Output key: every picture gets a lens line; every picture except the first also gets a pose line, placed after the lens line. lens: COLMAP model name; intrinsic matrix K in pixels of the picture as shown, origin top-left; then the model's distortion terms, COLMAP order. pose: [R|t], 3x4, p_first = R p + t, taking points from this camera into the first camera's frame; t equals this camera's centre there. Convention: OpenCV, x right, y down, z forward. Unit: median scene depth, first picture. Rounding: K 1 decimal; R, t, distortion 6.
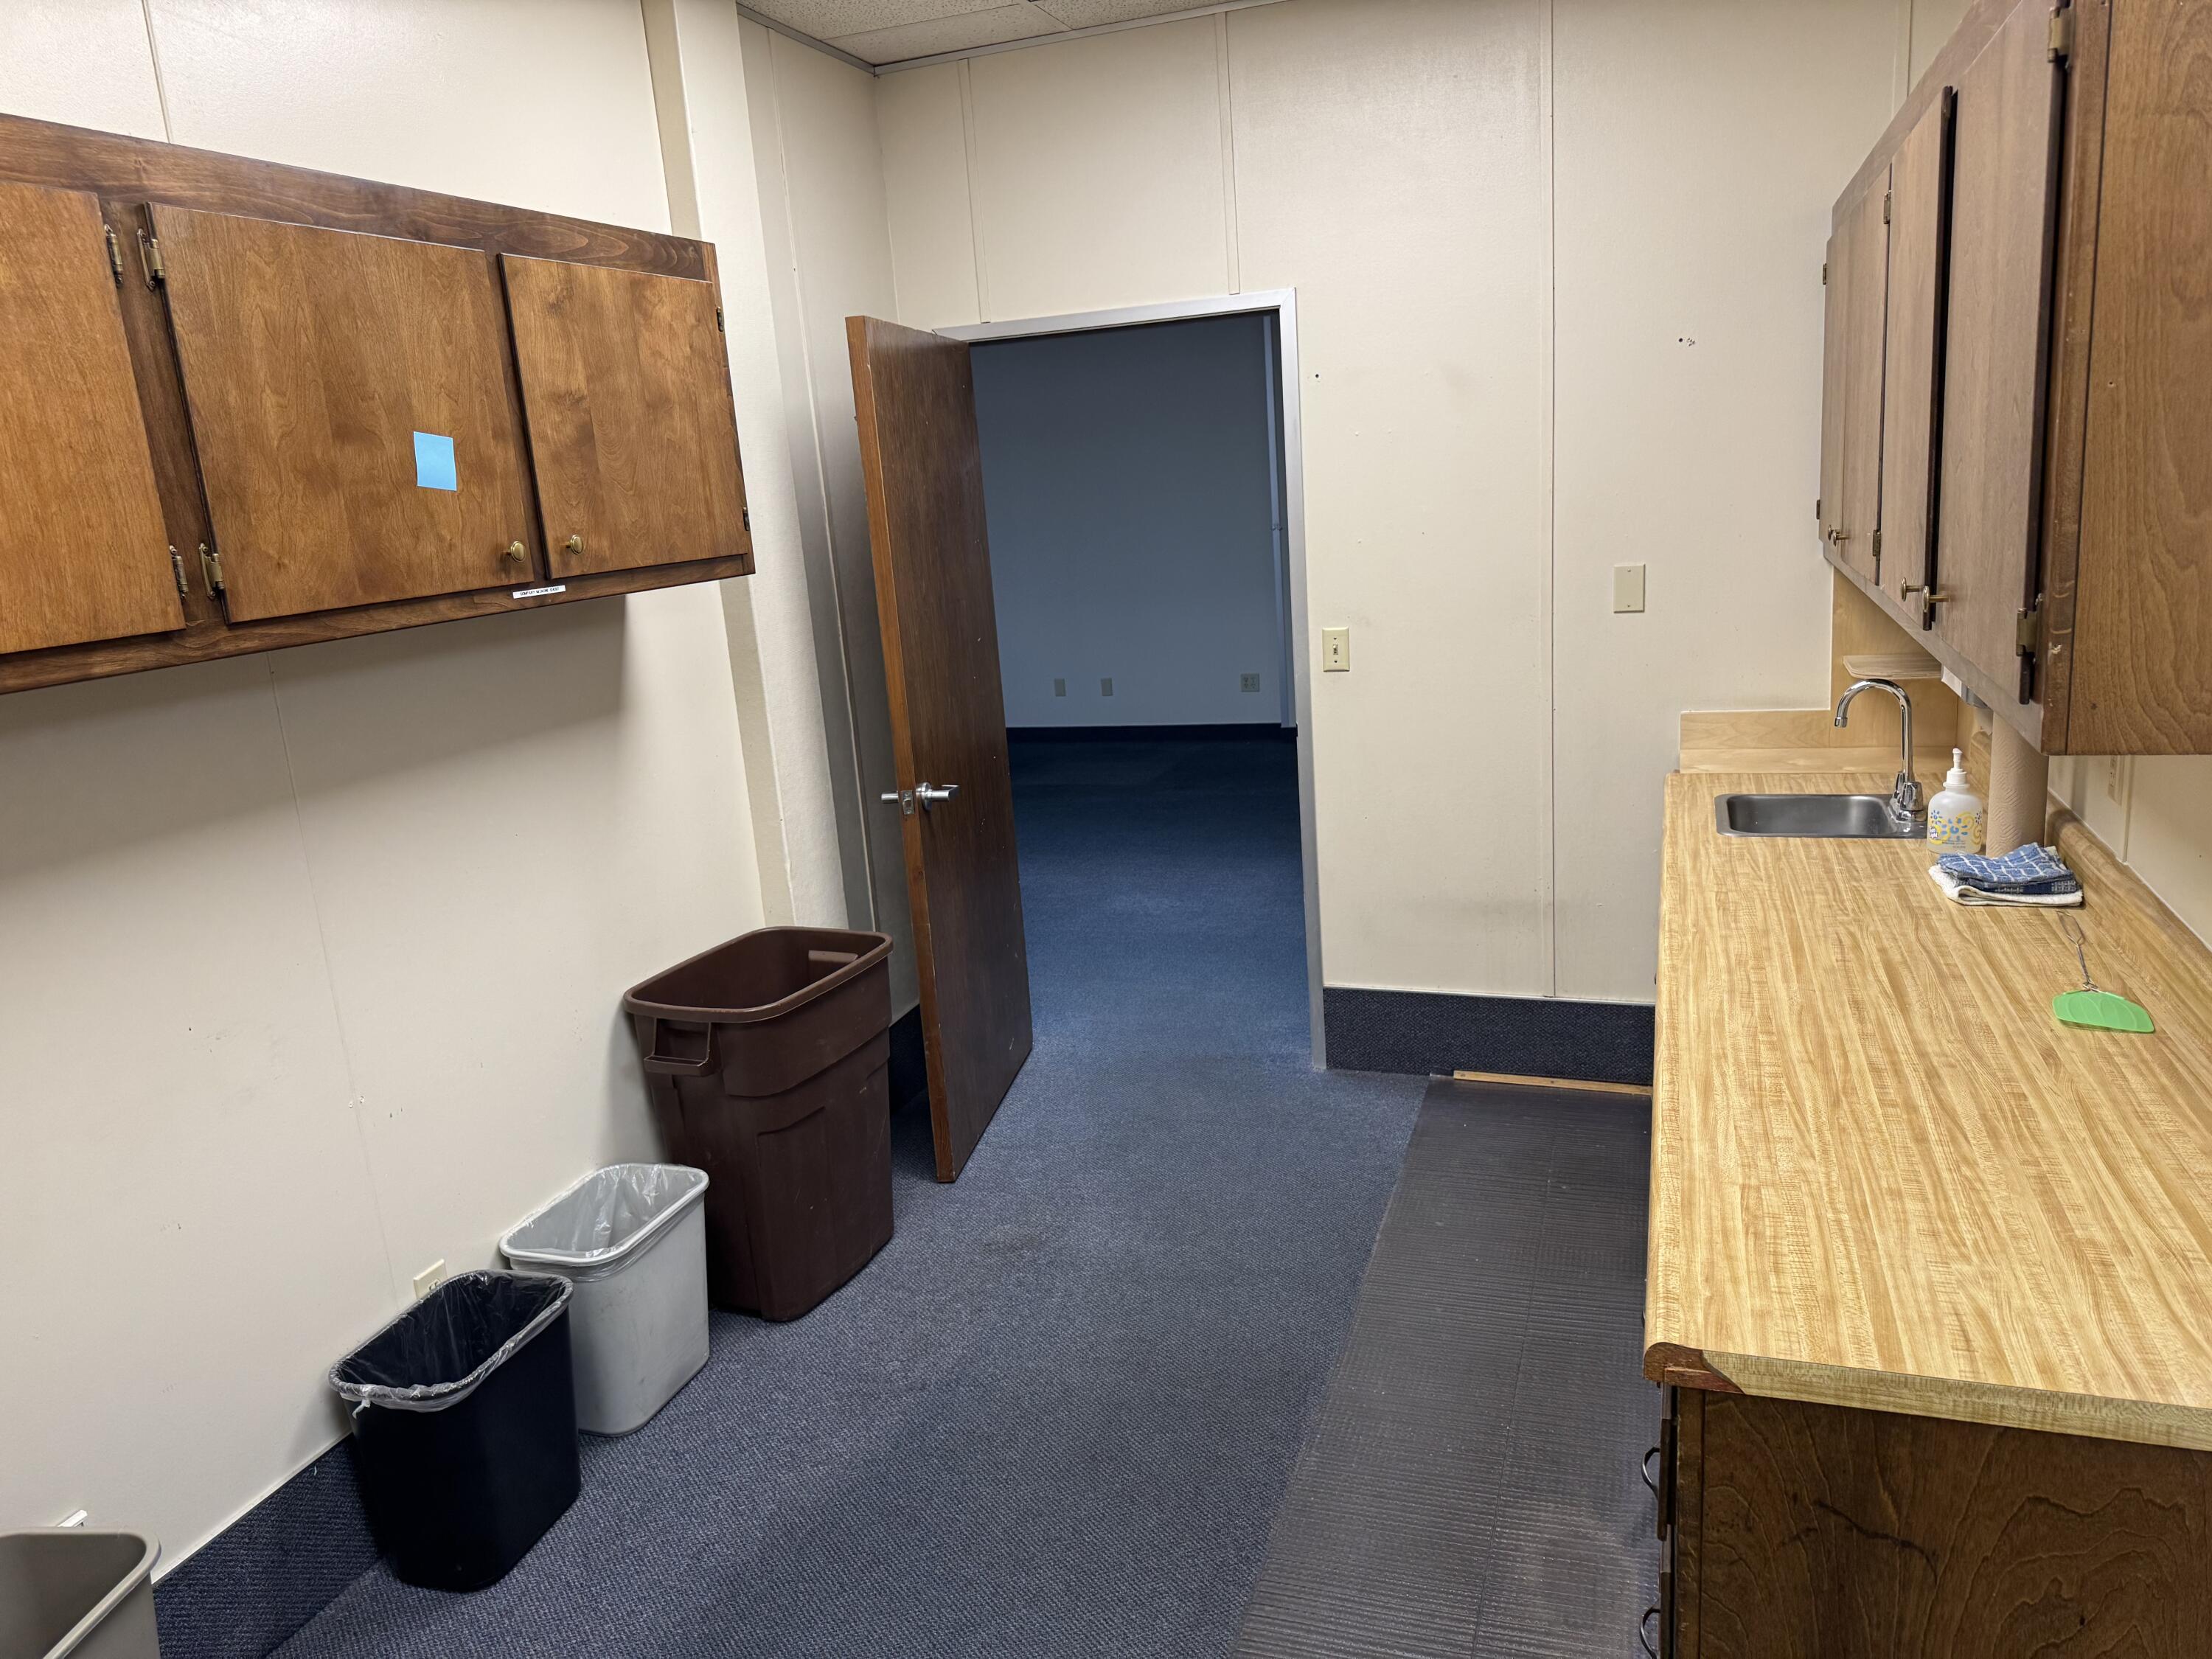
lens RADIAL K [[1600.2, 0, 1106.0], [0, 1600.2, 829.5], [0, 0, 1]] dist [0.051416, -0.001219]
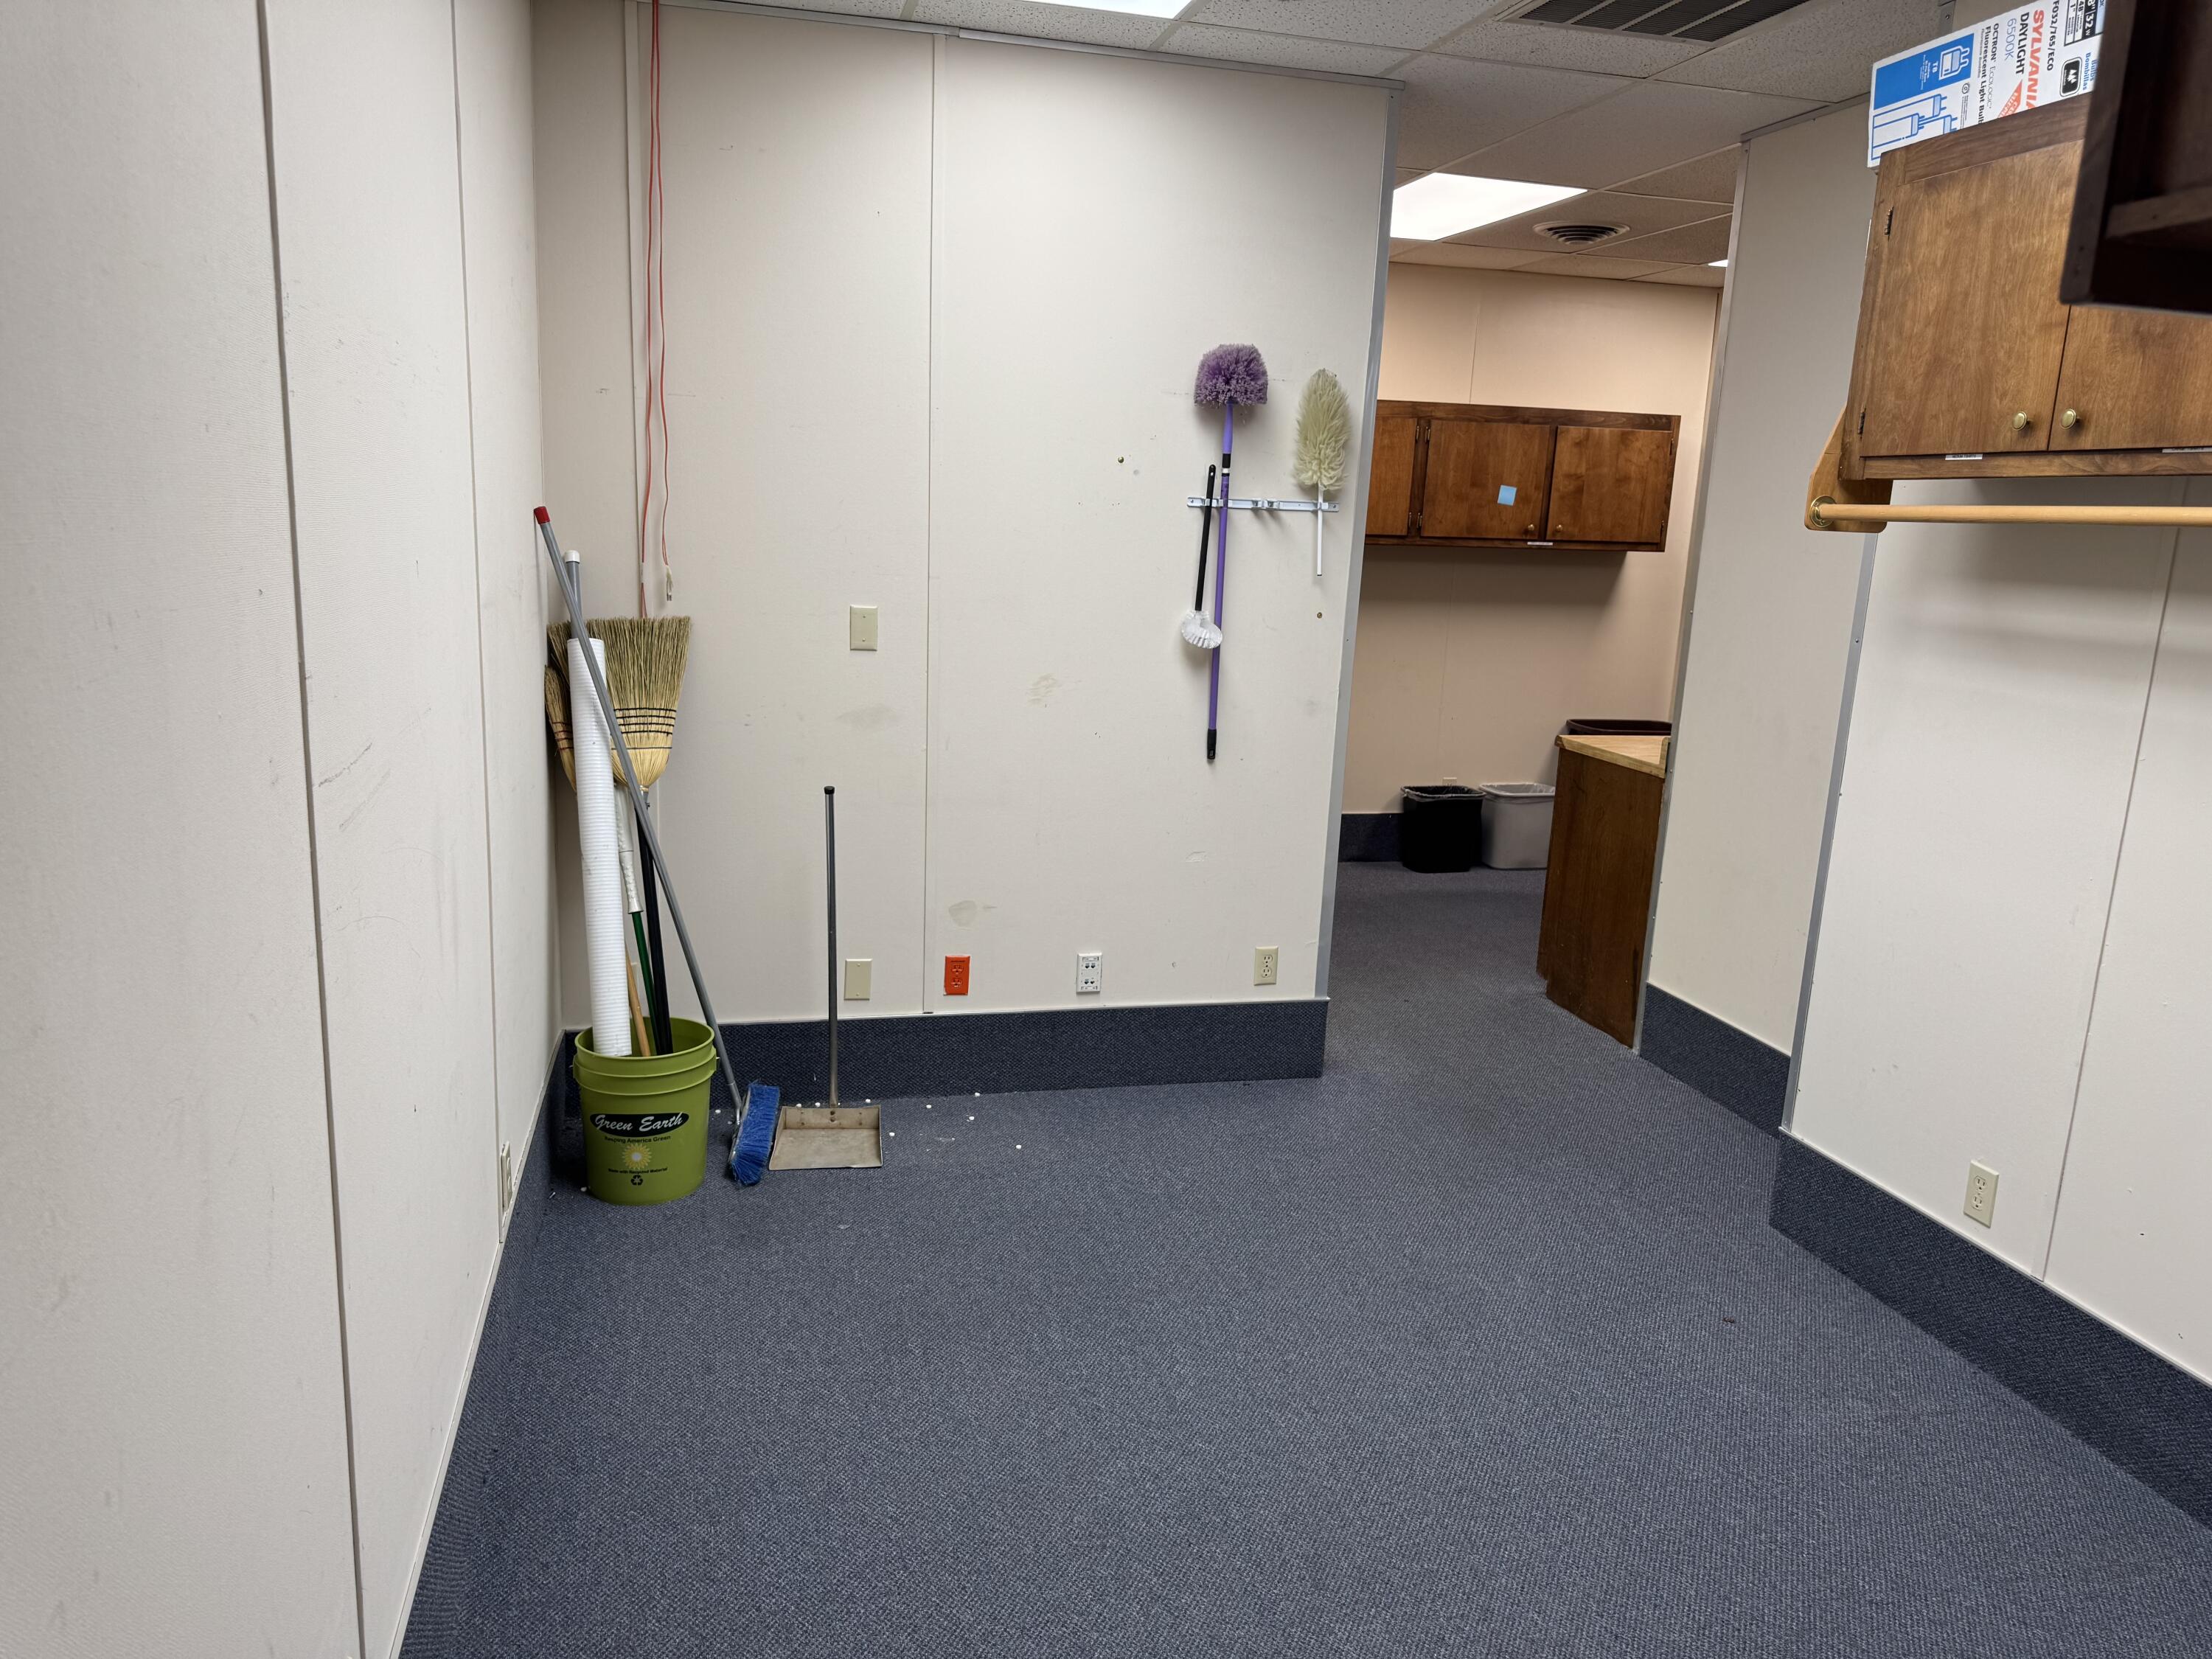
lens RADIAL K [[1600.2, 0, 1106.0], [0, 1600.2, 829.5], [0, 0, 1]] dist [0.051416, -0.001219]
pose [[0.541182, 0.270416, -0.796239, 1.669203], [-0.266075, 0.953300, 0.142912, 0.133356], [0.797700, 0.134518, 0.587860, -1.231321]]
